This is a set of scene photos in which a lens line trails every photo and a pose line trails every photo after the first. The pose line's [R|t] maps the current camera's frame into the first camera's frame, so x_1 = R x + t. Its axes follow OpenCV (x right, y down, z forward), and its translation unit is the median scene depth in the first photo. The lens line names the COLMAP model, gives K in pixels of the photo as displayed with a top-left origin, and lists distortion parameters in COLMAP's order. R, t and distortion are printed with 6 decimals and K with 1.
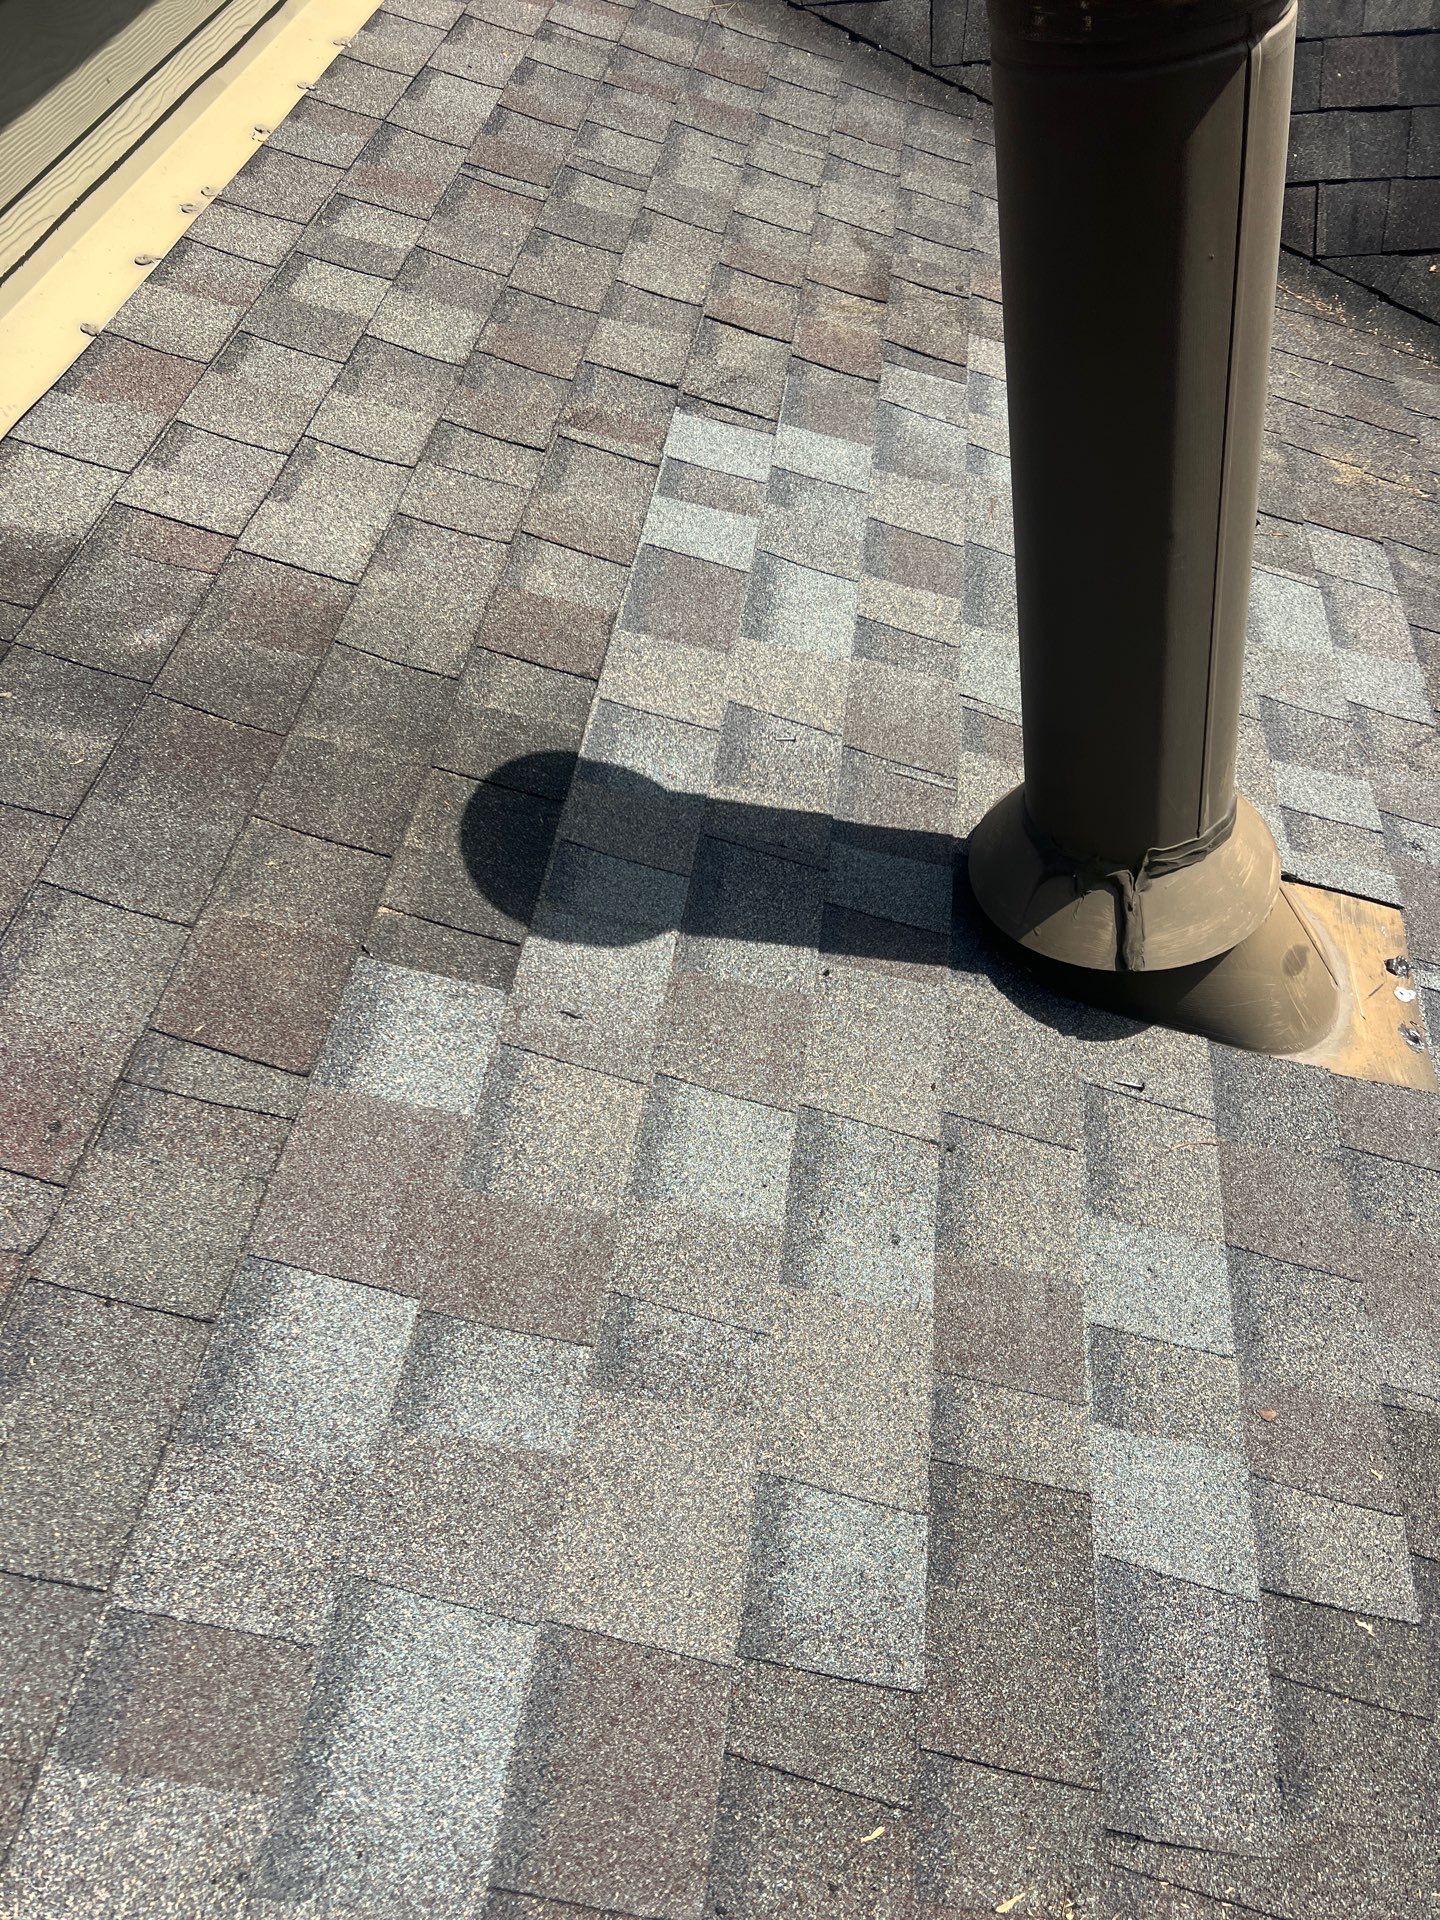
lens RADIAL K [[1400.8, 0, 703.0], [0, 1400.8, 966.2], [0, 0, 1]] dist [0.077656, -0.104366]
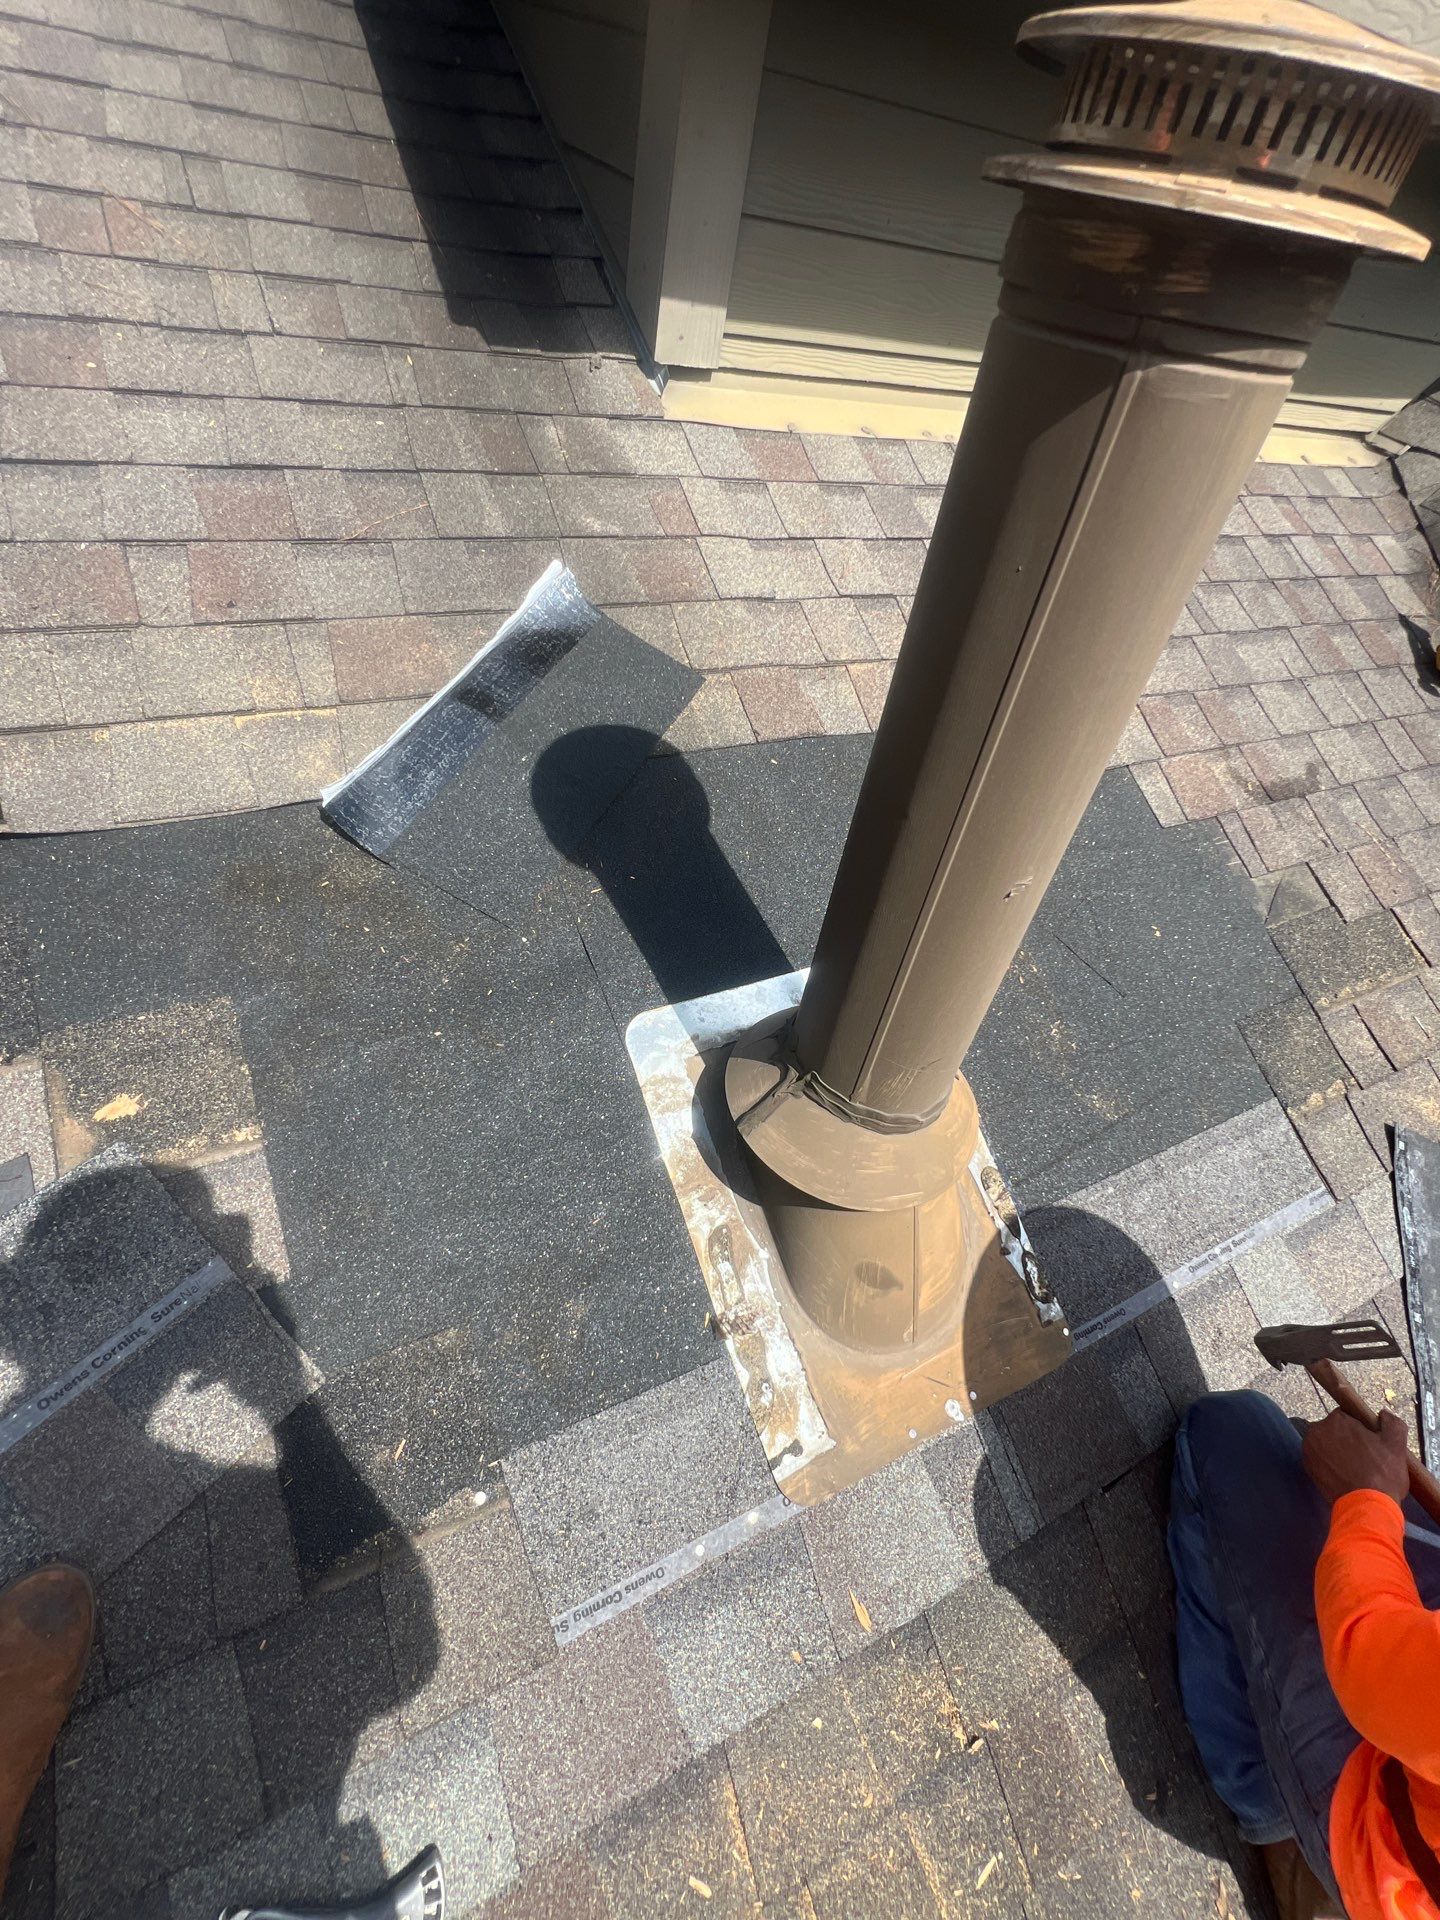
lens RADIAL K [[842.9, 0, 719.2], [0, 842.9, 963.8], [0, 0, 1]] dist [-0.002677, 0.001460]
pose [[0.533521, 0.744218, -0.401865, 0.463041], [-0.770520, 0.623614, 0.131924, -0.160910], [0.348789, 0.239261, 0.906146, 0.308466]]
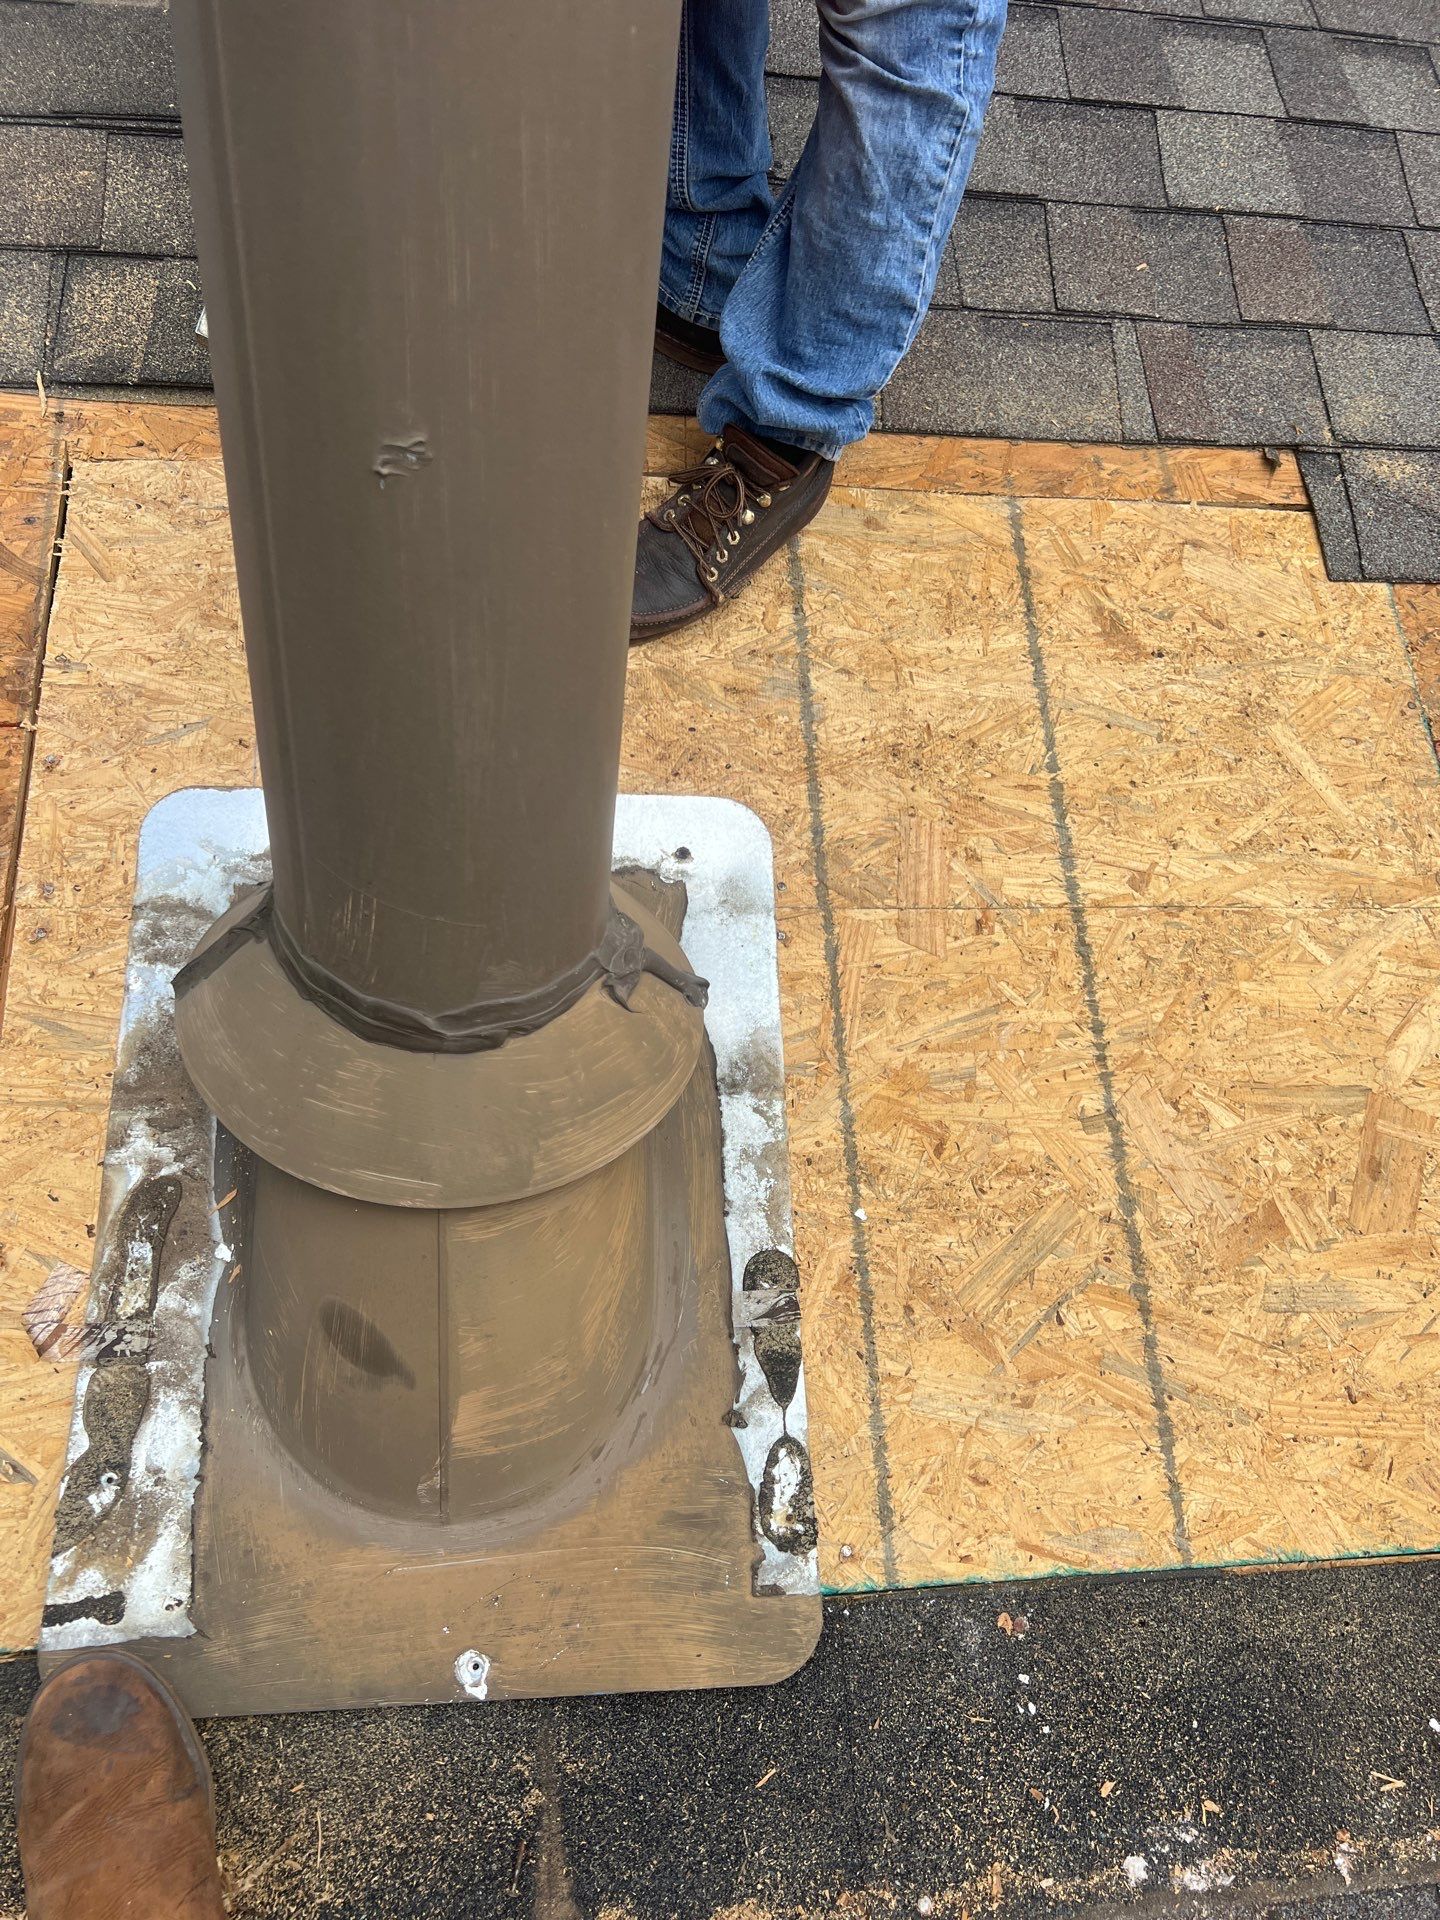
lens RADIAL K [[1413.9, 0, 652.3], [0, 1413.9, 922.6], [0, 0, 1]] dist [0.005593, 0.007132]
pose [[0.218143, 0.804433, -0.552540, 0.660739], [-0.818979, 0.458805, 0.344633, -0.395492], [0.530742, 0.377340, 0.758899, 0.604549]]
